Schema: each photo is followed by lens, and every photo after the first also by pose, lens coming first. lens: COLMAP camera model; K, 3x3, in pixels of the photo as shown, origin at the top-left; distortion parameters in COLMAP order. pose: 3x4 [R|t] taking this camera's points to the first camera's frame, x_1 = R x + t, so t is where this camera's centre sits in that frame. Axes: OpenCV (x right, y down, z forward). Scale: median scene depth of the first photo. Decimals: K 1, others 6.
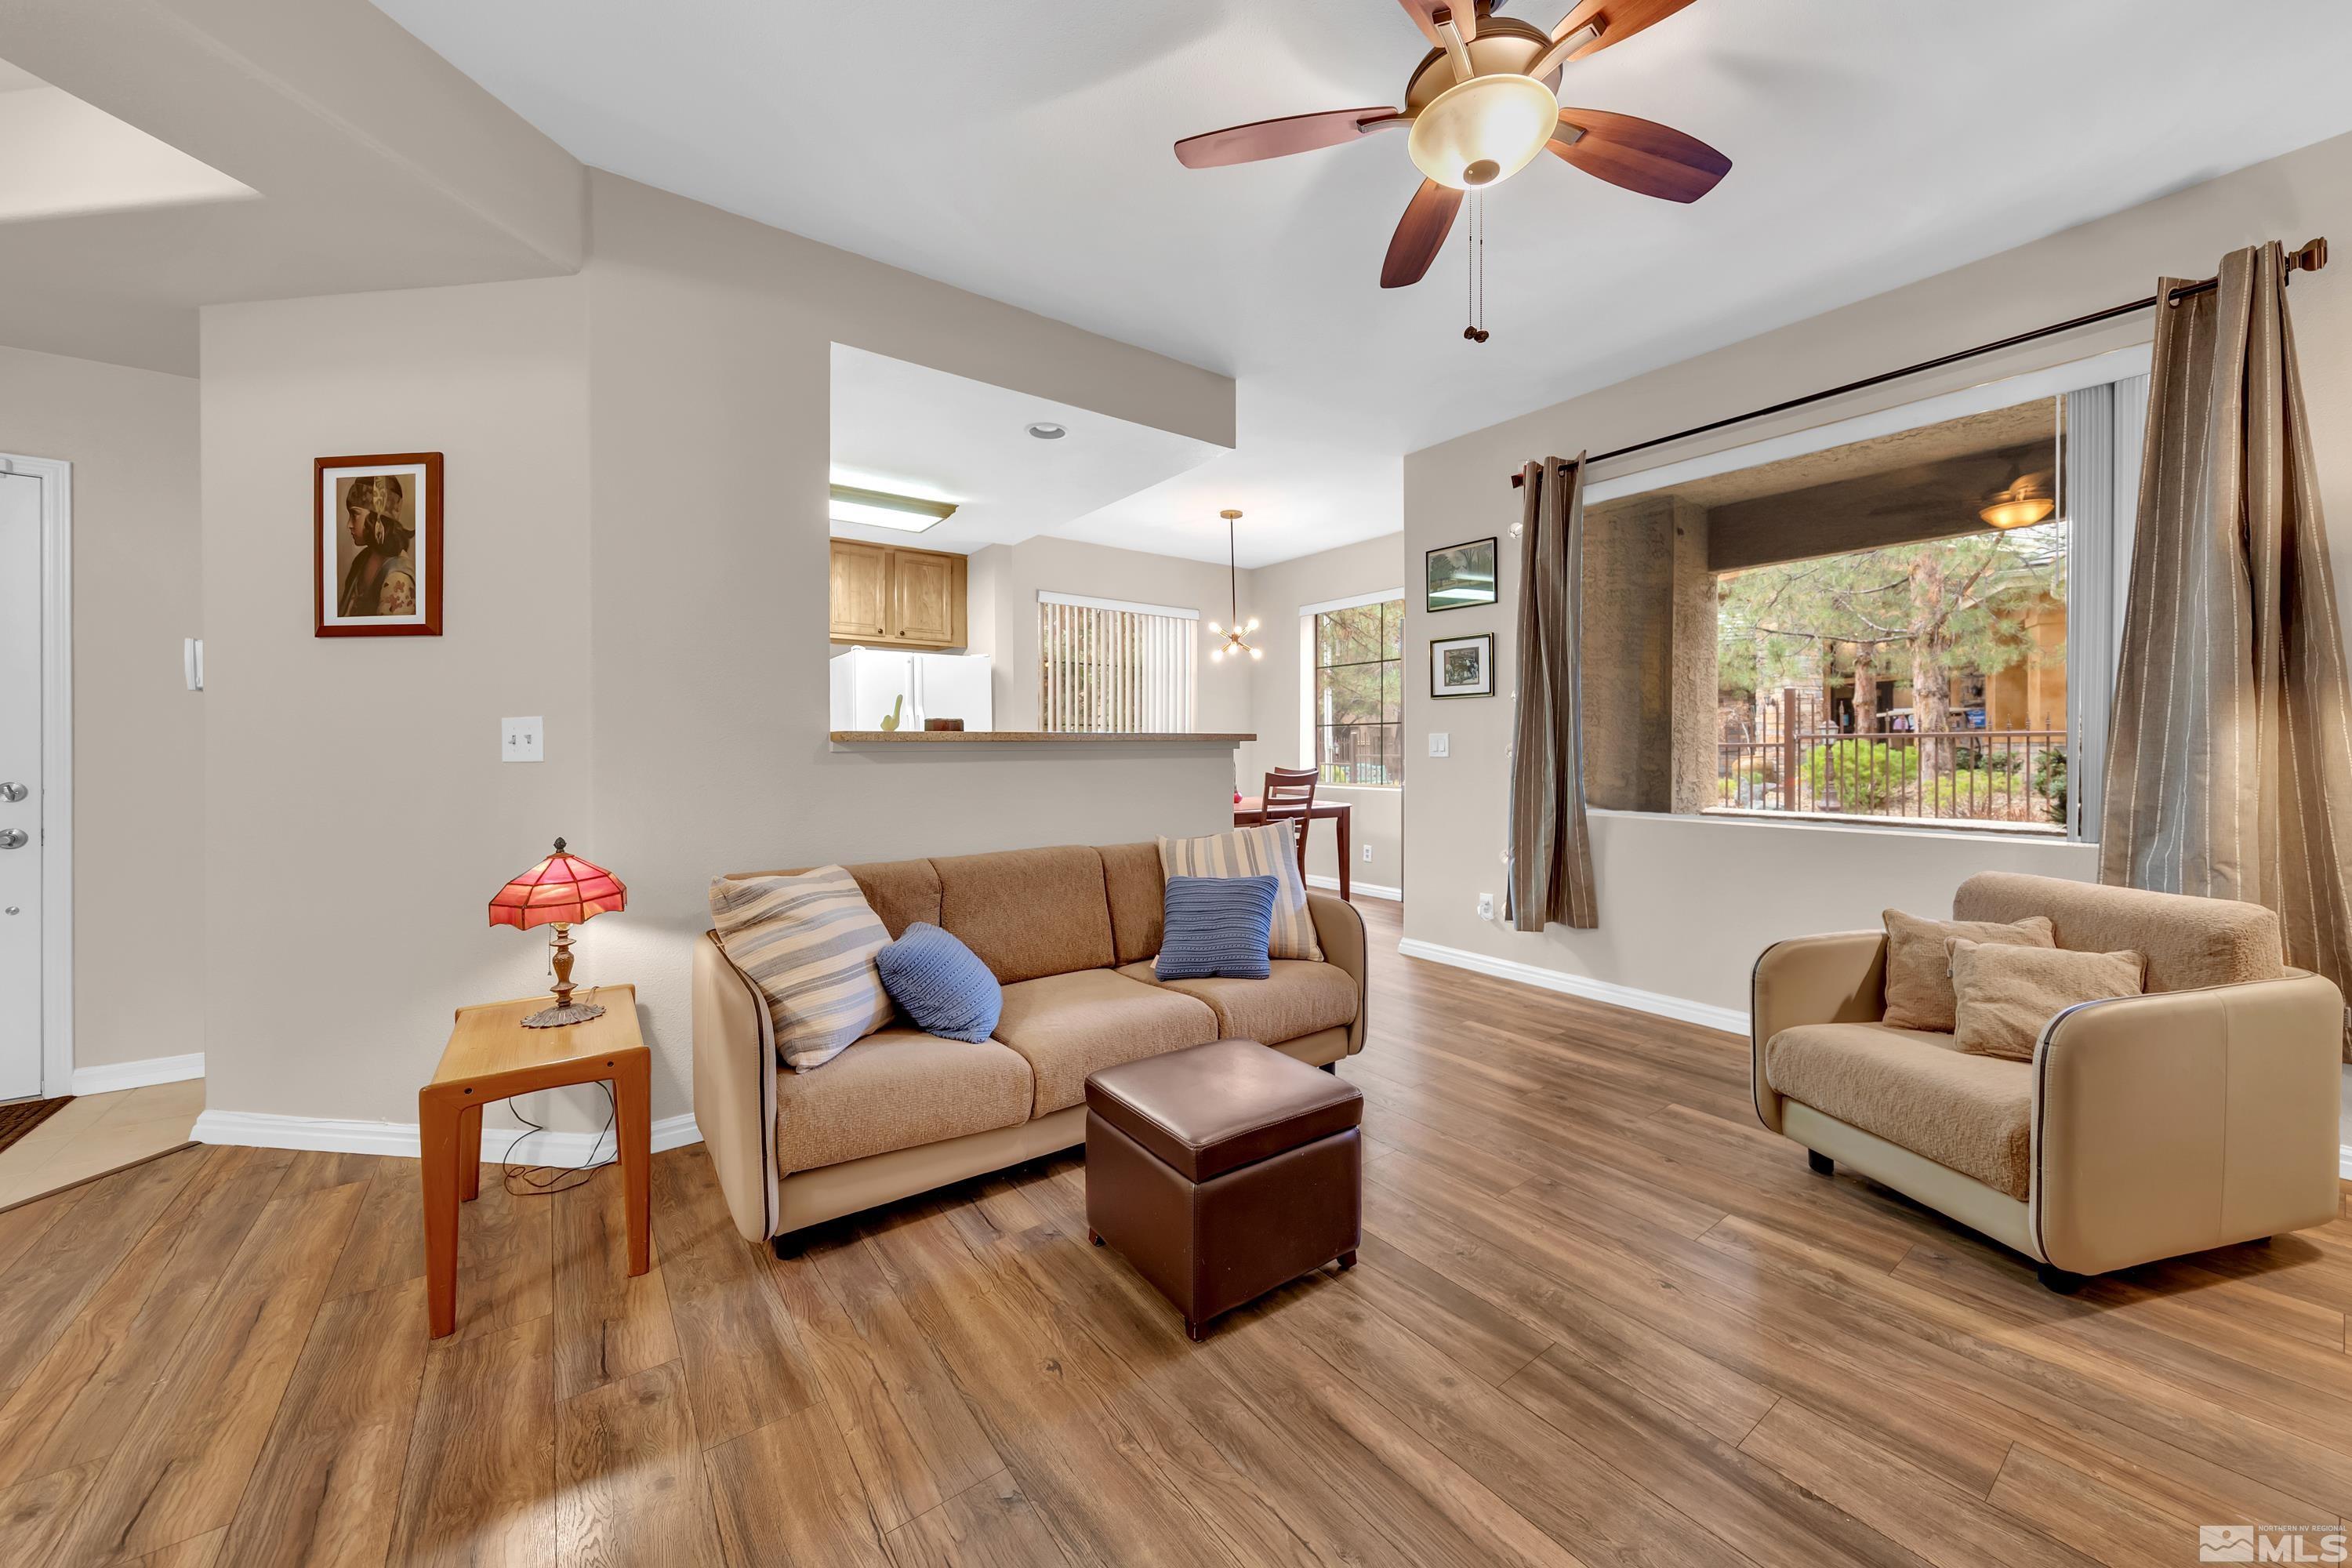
lens RADIAL K [[864.6, 0, 1210.2], [0, 864.6, 757.1], [0, 0, 1]] dist [0.001518, -0.000044]
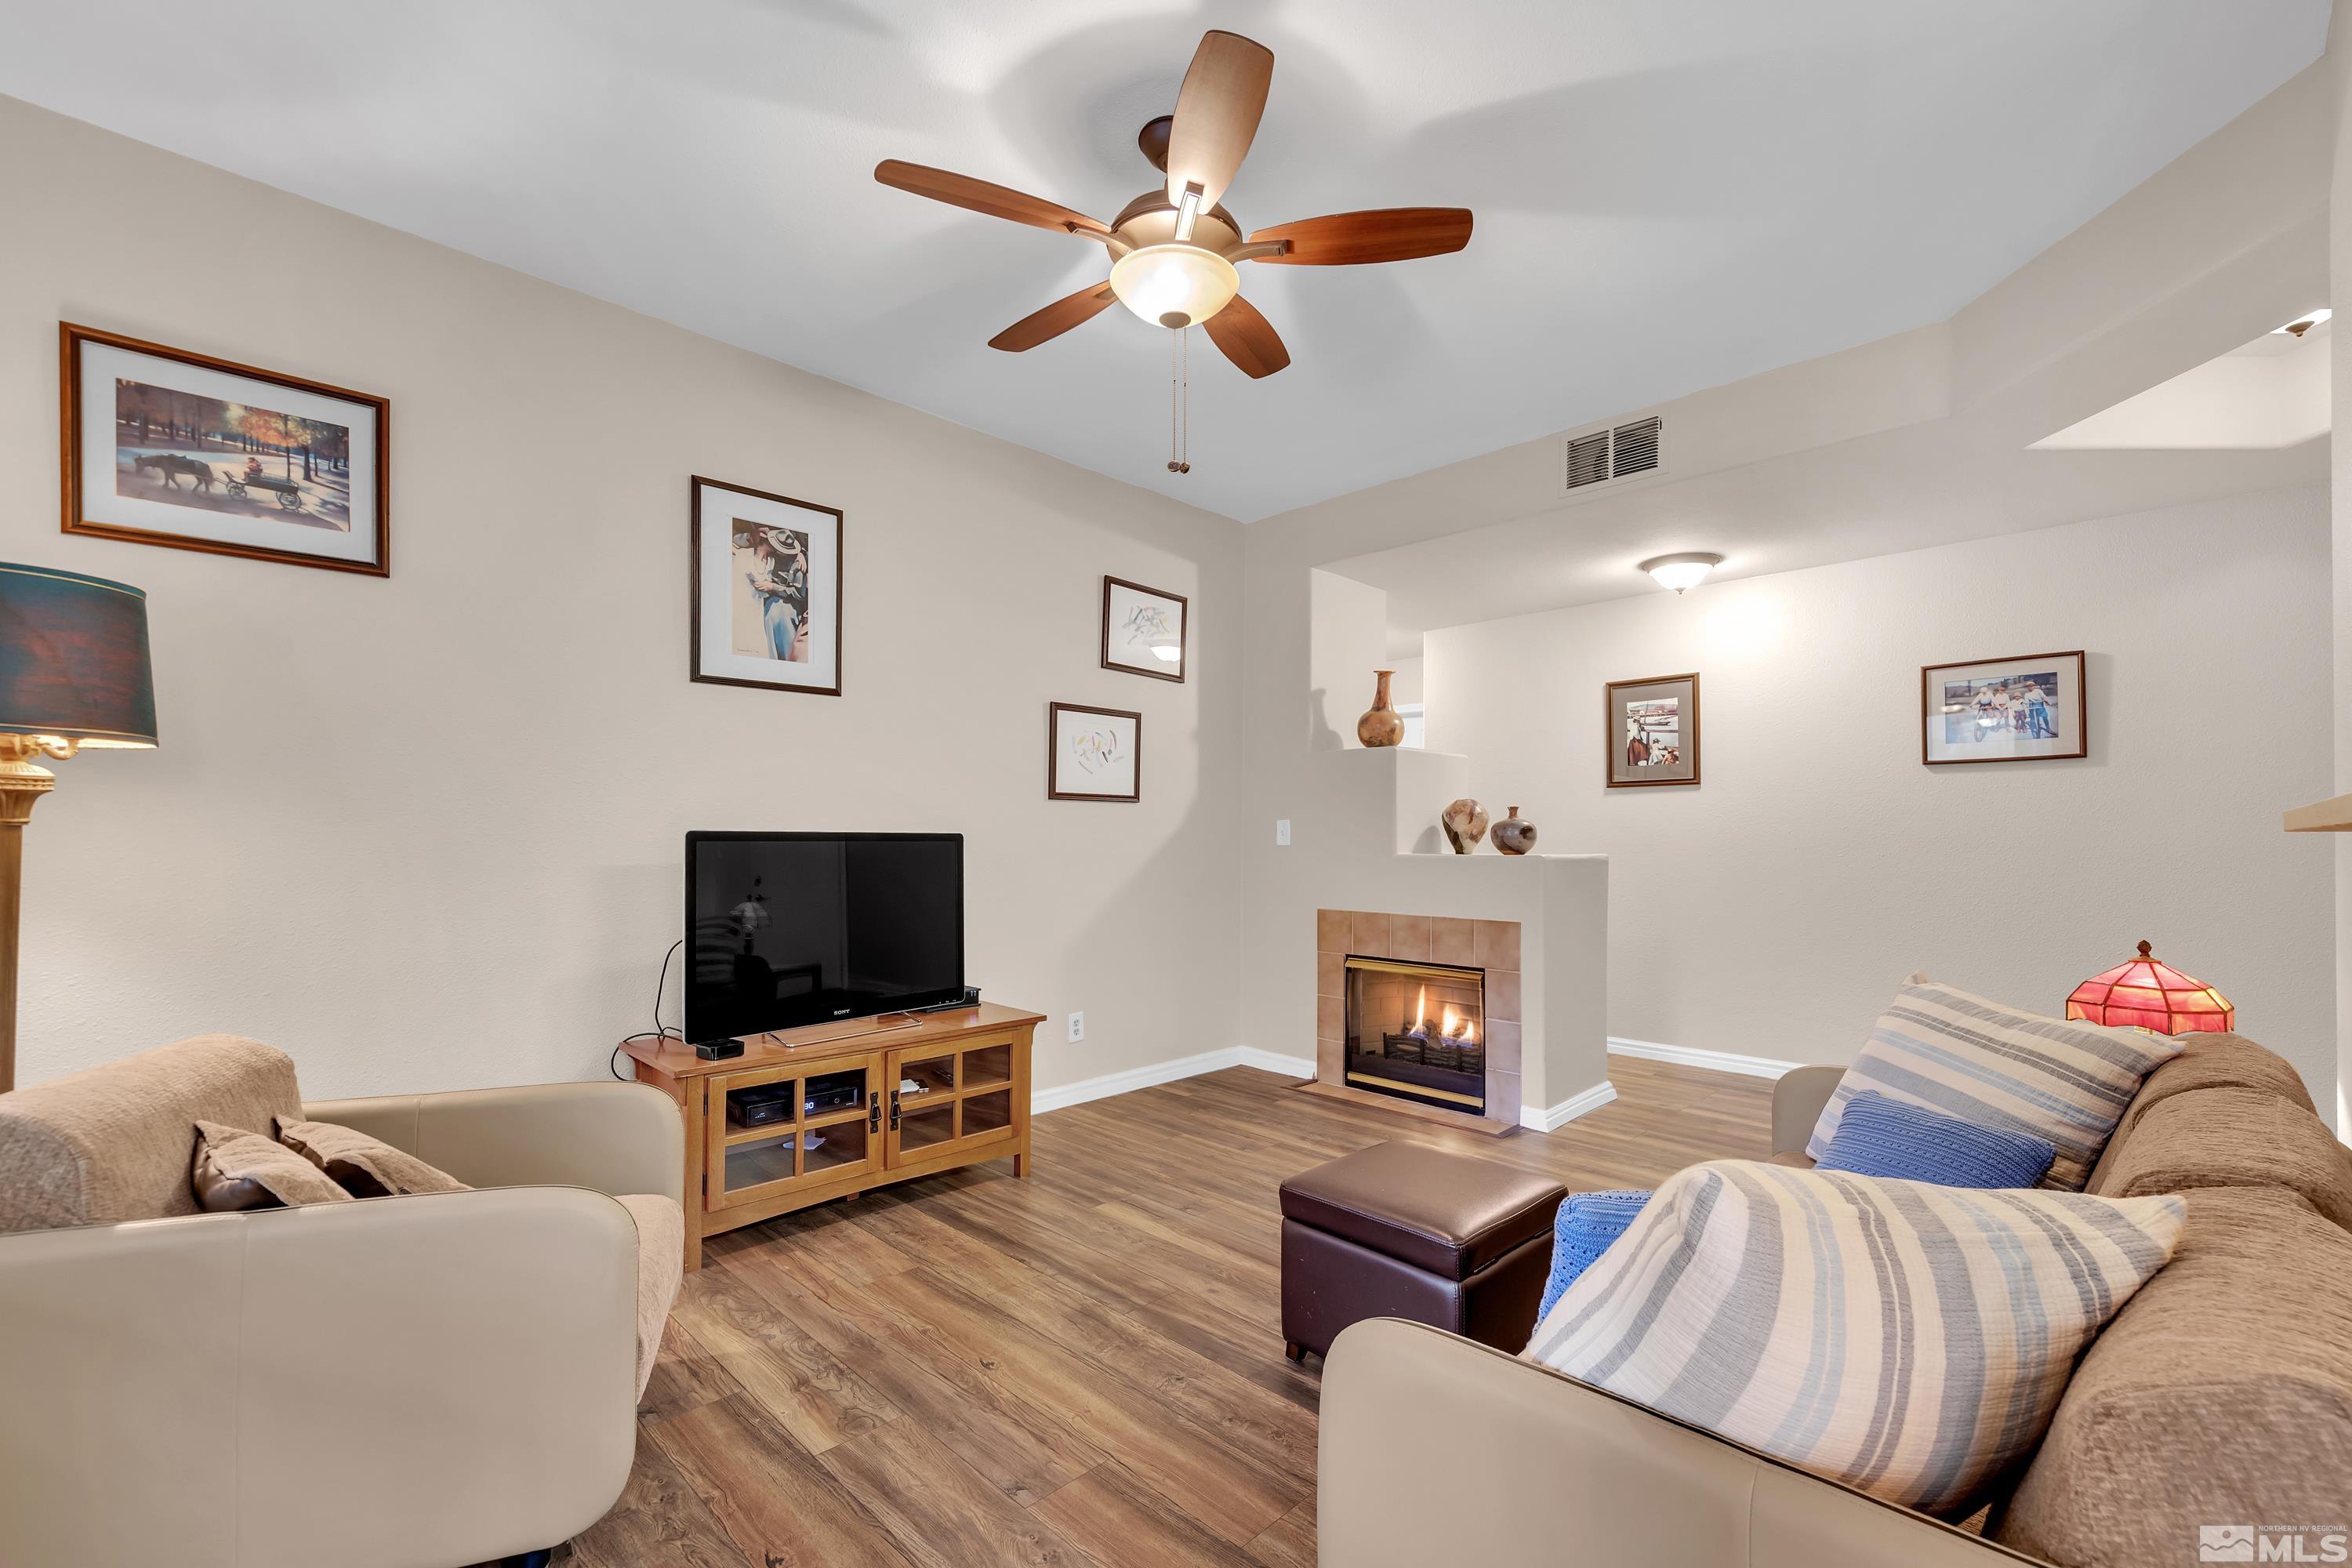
lens RADIAL K [[991.0, 0, 1192.7], [0, 991.0, 822.0], [0, 0, 1]] dist [0.006688, -0.000176]
pose [[-0.989653, -0.003705, -0.143433, 0.225053], [-0.003212, 0.999988, -0.003667, -0.014353], [0.143445, -0.003168, -0.989653, 1.079641]]
